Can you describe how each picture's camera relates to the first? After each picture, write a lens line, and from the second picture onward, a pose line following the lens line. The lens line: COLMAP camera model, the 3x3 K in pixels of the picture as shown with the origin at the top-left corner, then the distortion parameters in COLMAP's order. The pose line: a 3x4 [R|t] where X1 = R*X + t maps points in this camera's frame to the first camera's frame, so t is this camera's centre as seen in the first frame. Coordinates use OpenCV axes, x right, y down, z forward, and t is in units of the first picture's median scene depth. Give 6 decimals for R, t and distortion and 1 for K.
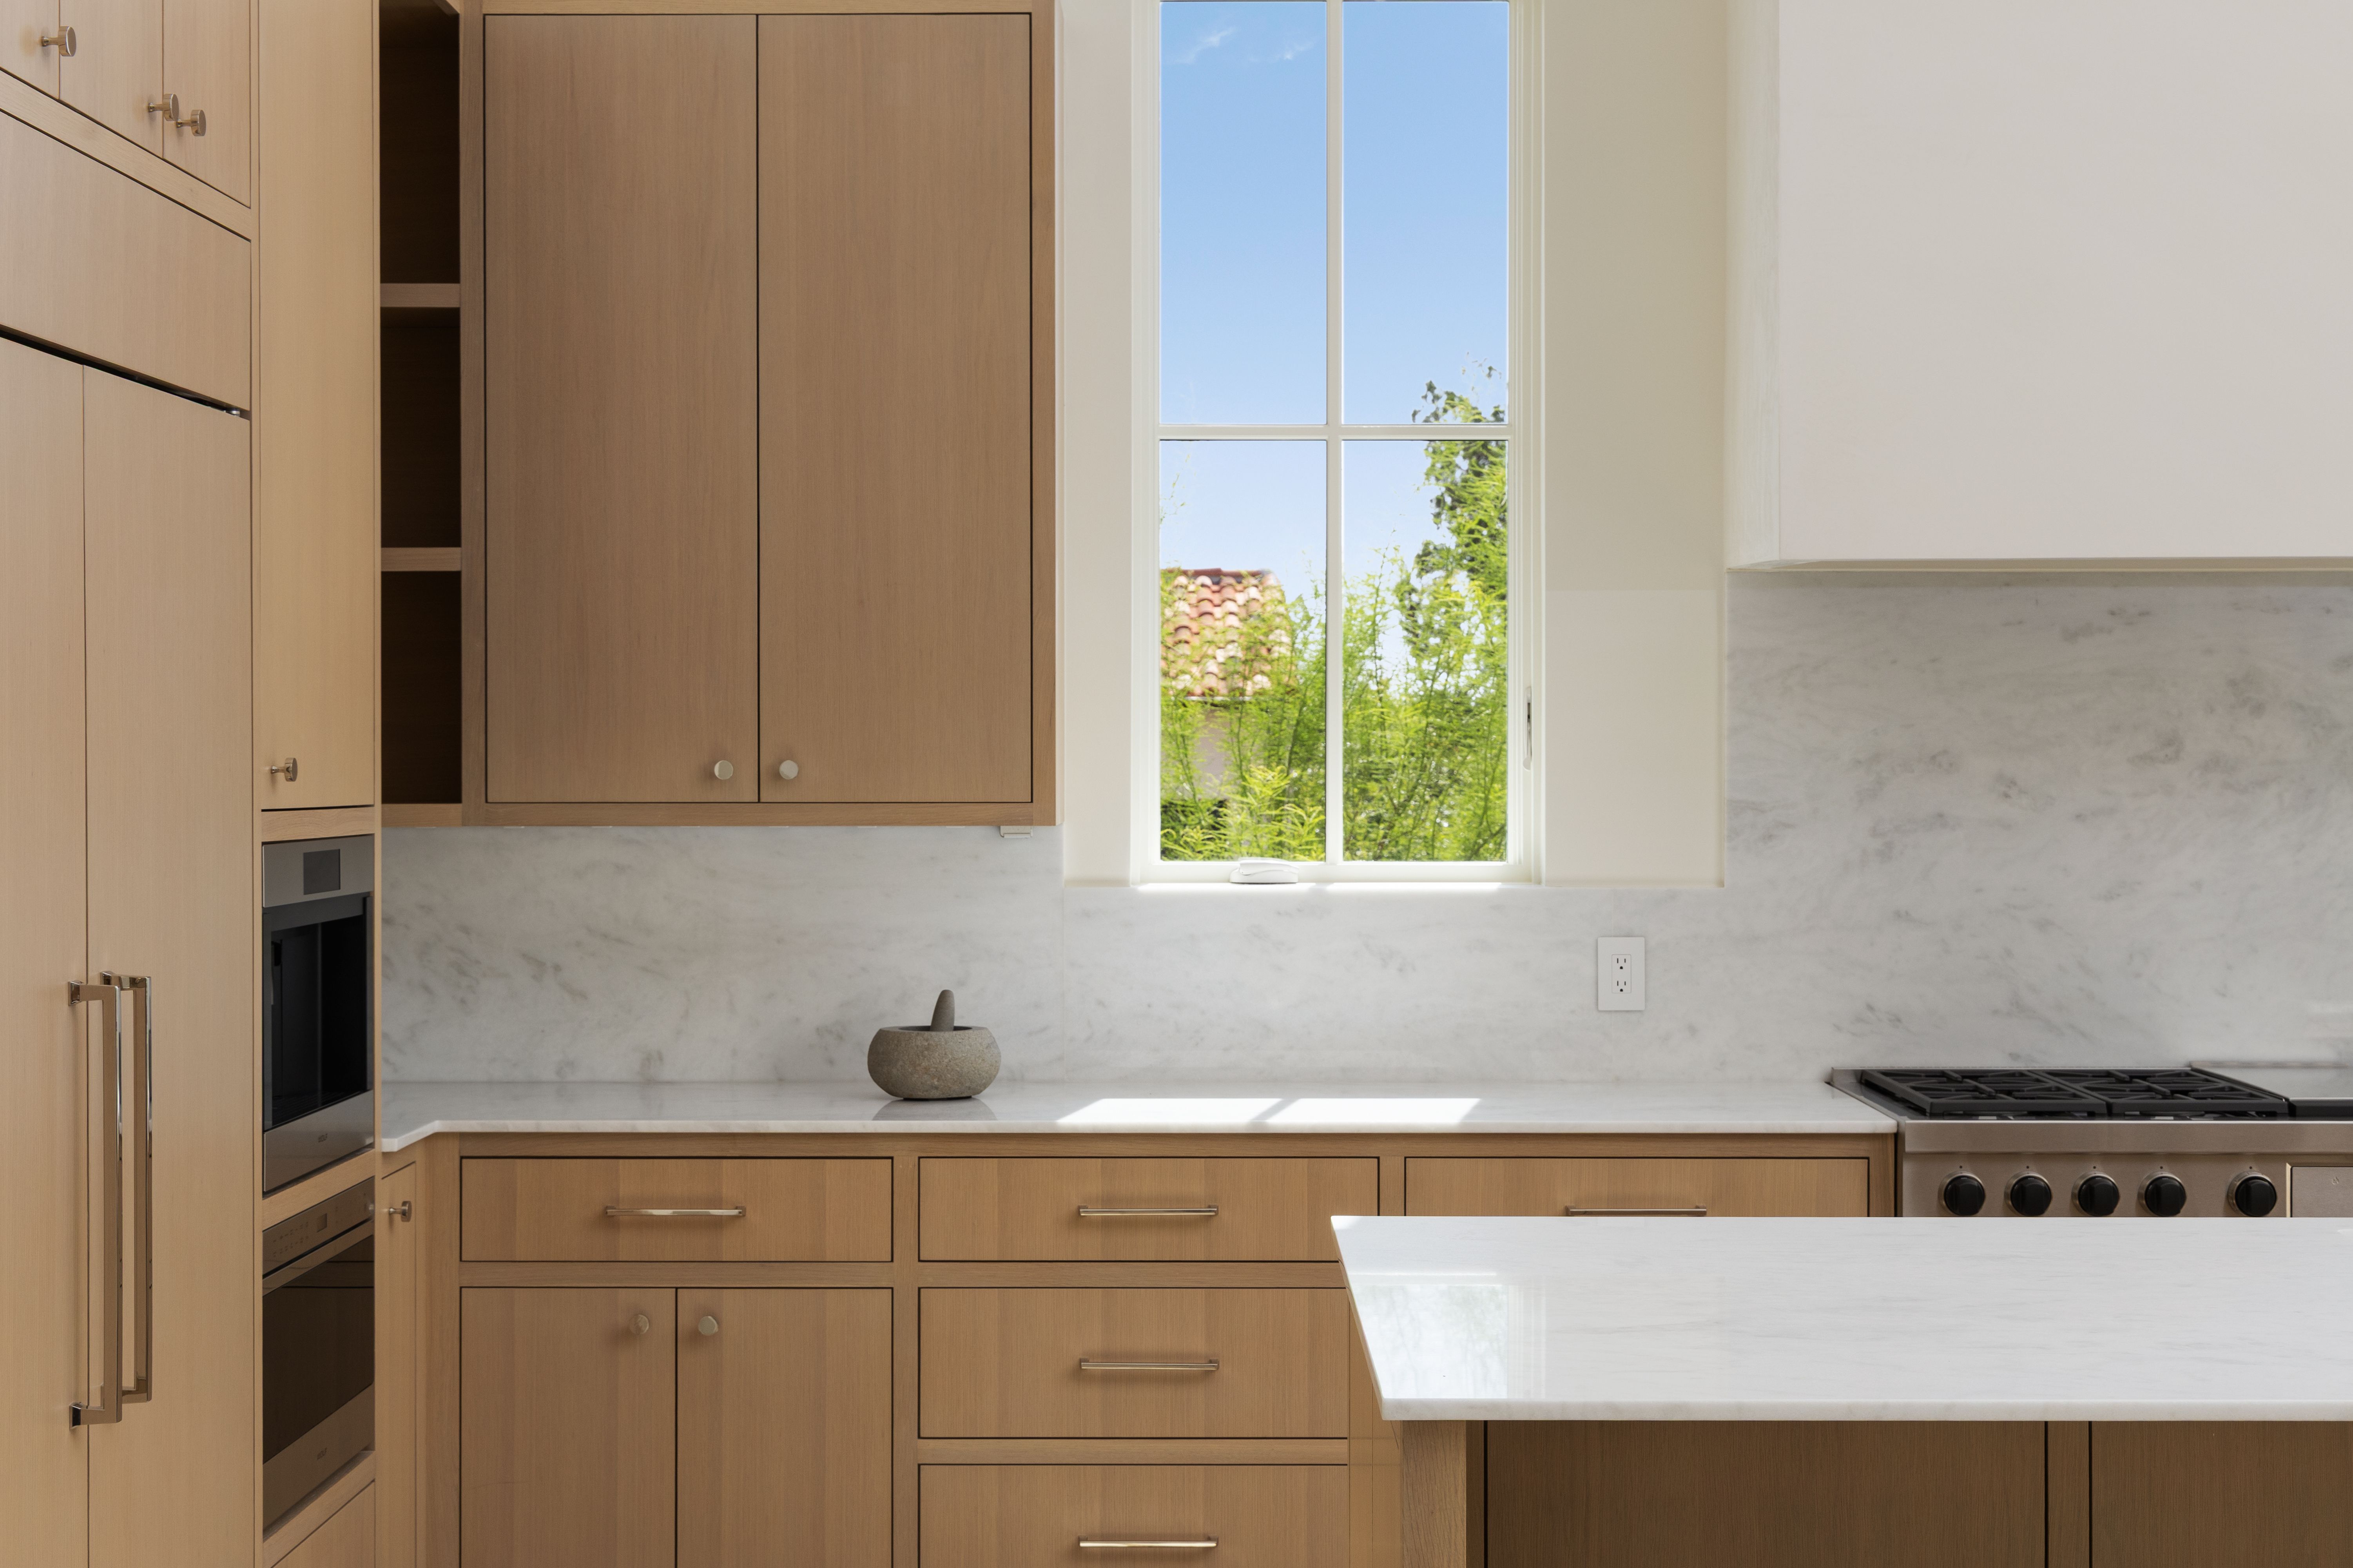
lens RADIAL K [[3589.1, 0, 1174.8], [0, 3589.1, 773.4], [0, 0, 1]] dist [0.030899, 0.000000]
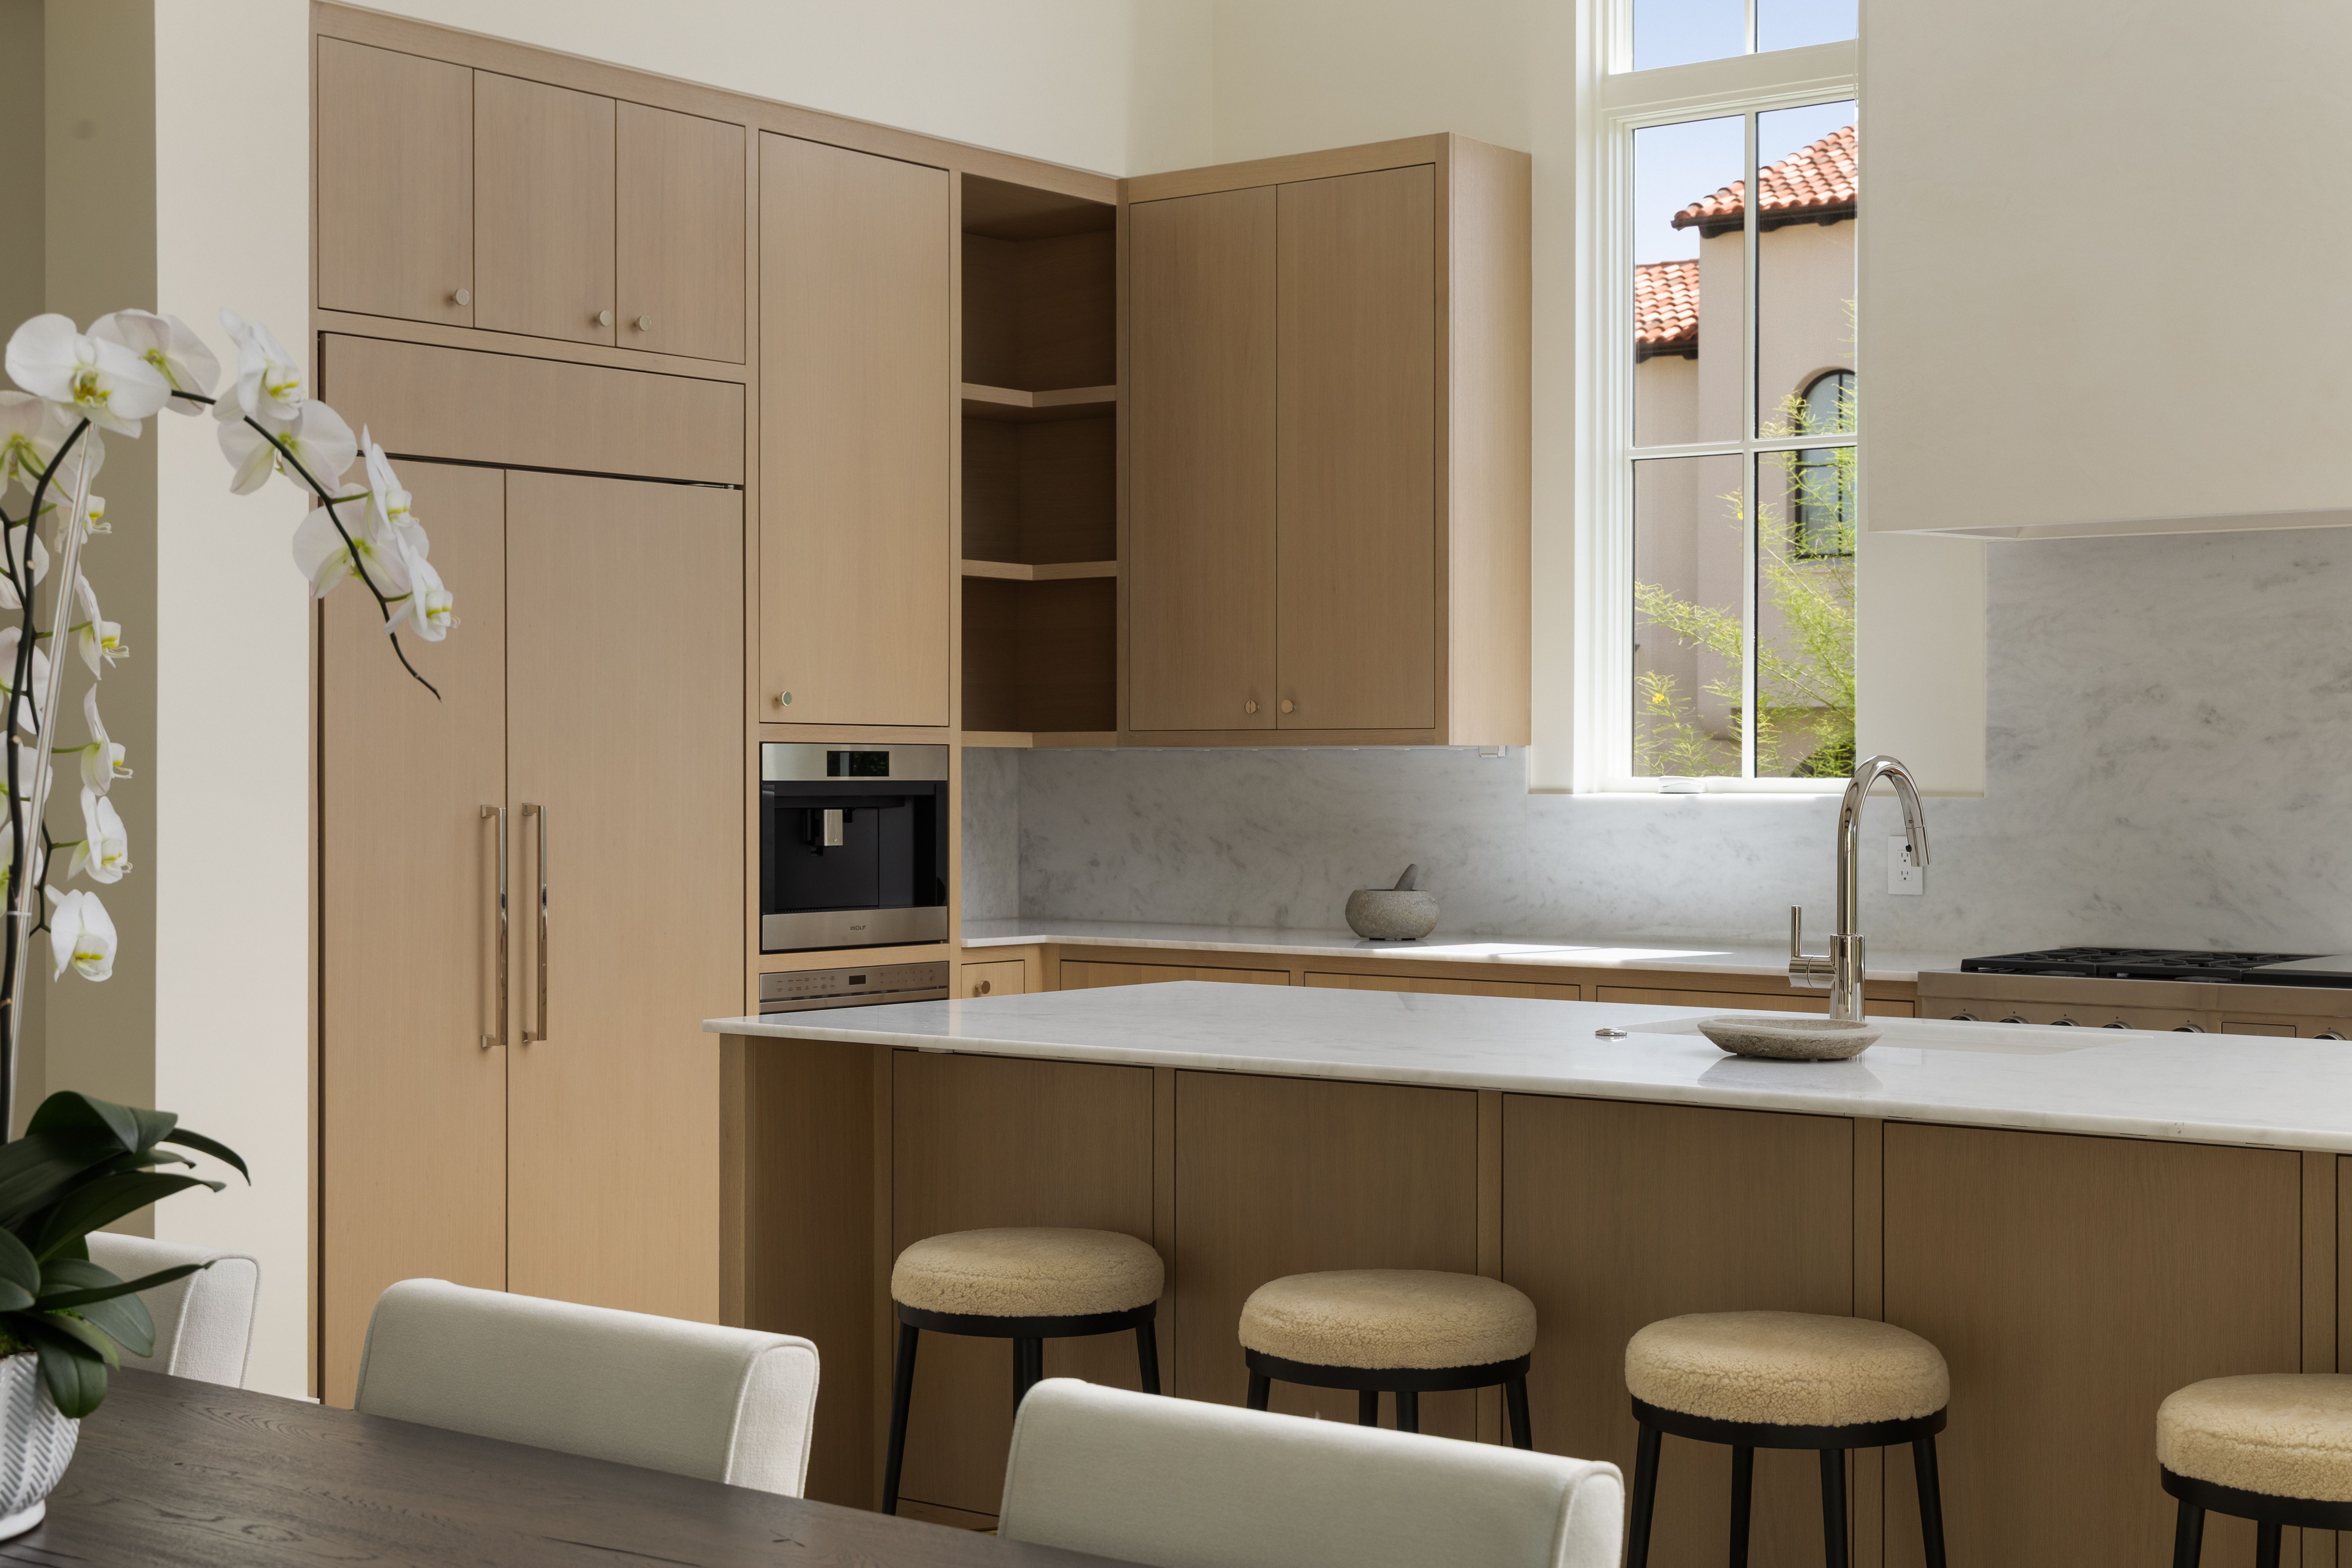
lens RADIAL K [[3371.8, 0, 1169.9], [0, 3371.8, 799.0], [0, 0, 1]] dist [0.033905, 0.000000]
pose [[0.787676, 0.007247, -0.616047, 0.650219], [-0.004864, 0.999973, 0.005545, 0.027176], [0.616070, -0.001371, 0.787690, -0.091093]]
